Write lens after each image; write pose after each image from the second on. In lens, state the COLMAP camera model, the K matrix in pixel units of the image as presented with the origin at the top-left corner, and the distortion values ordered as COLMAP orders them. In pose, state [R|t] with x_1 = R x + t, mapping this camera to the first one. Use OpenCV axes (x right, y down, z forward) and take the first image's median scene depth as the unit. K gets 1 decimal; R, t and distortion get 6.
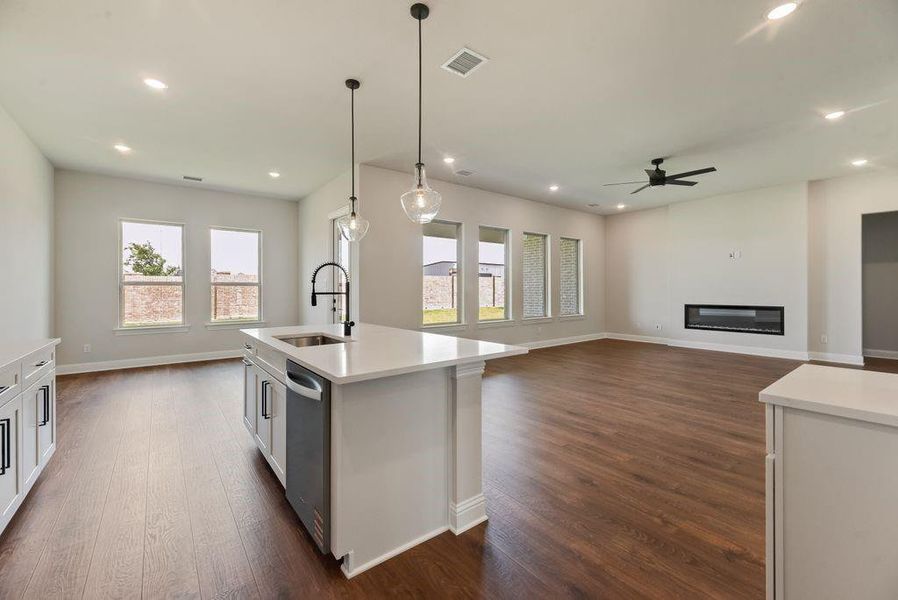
lens RADIAL K [[372.7, 0, 449.0], [0, 372.7, 289.7], [0, 0, 1]] dist [0.000346, -0.000055]
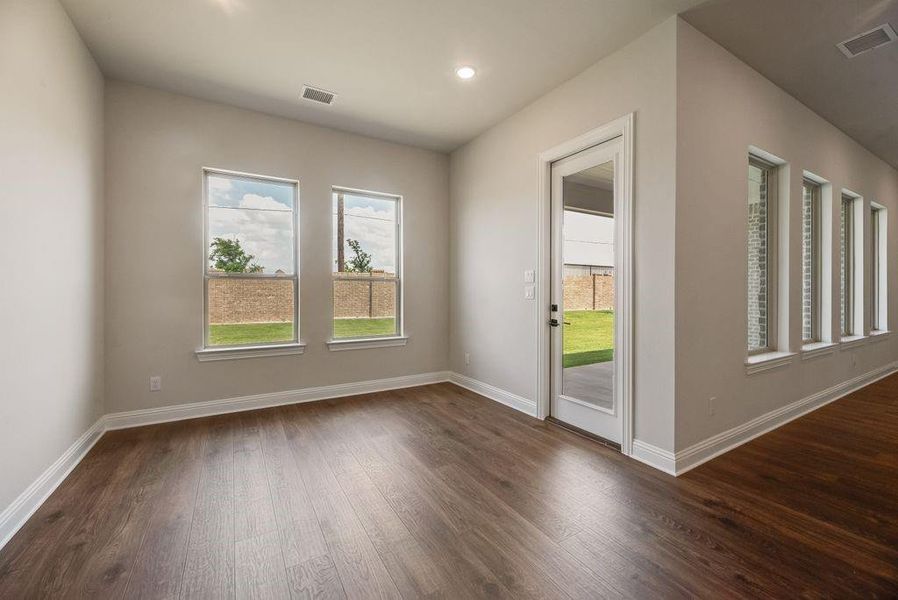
lens RADIAL K [[369.8, 0, 450.7], [0, 369.8, 289.9], [0, 0, 1]] dist [-0.000798, -0.000223]
pose [[0.991950, 0.005423, -0.126513, -0.588803], [-0.005377, 0.999985, 0.000703, 0.005700], [0.126515, -0.000017, 0.991965, 0.650818]]
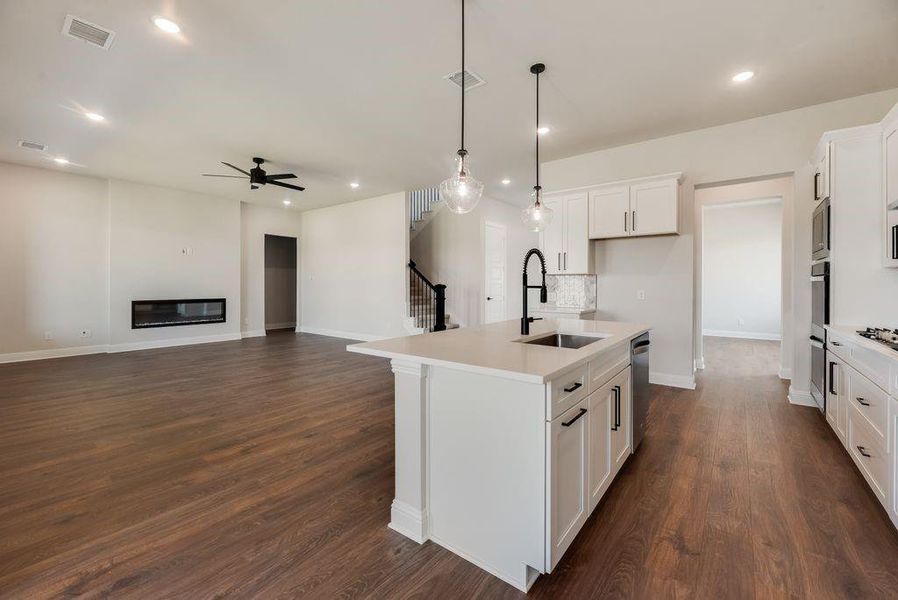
lens RADIAL K [[372.7, 0, 449.0], [0, 372.7, 289.7], [0, 0, 1]] dist [0.000346, -0.000055]
pose [[-0.247331, -0.008008, 0.968898, -0.727994], [-0.004240, 0.999965, 0.007182, 0.007168], [-0.968922, -0.002332, -0.247356, 0.941790]]
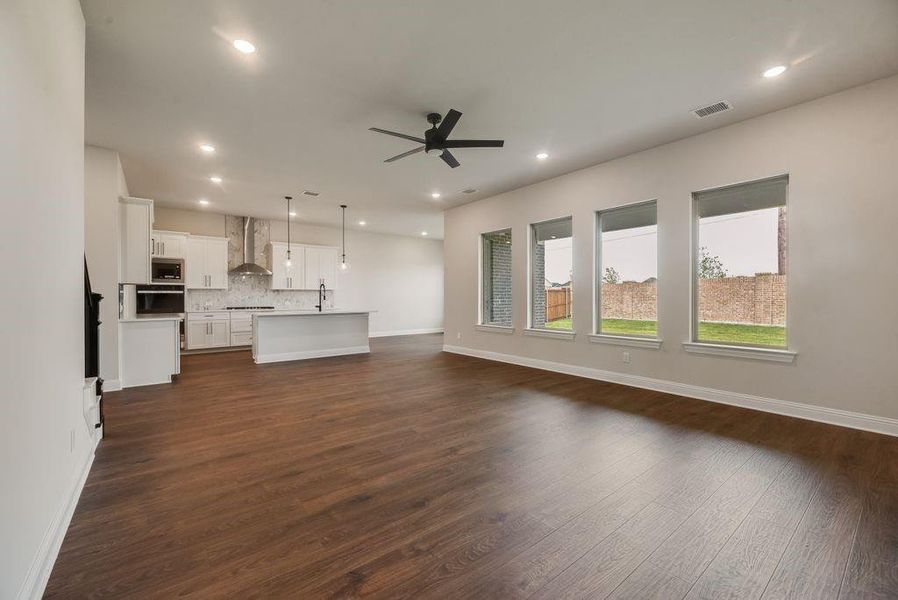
lens RADIAL K [[372.7, 0, 449.0], [0, 372.7, 289.7], [0, 0, 1]] dist [0.000346, -0.000055]
pose [[0.002784, -0.015029, -0.999883, 1.641031], [0.003692, 0.999880, -0.015018, 0.006859], [0.999989, -0.003650, 0.002839, 1.298189]]
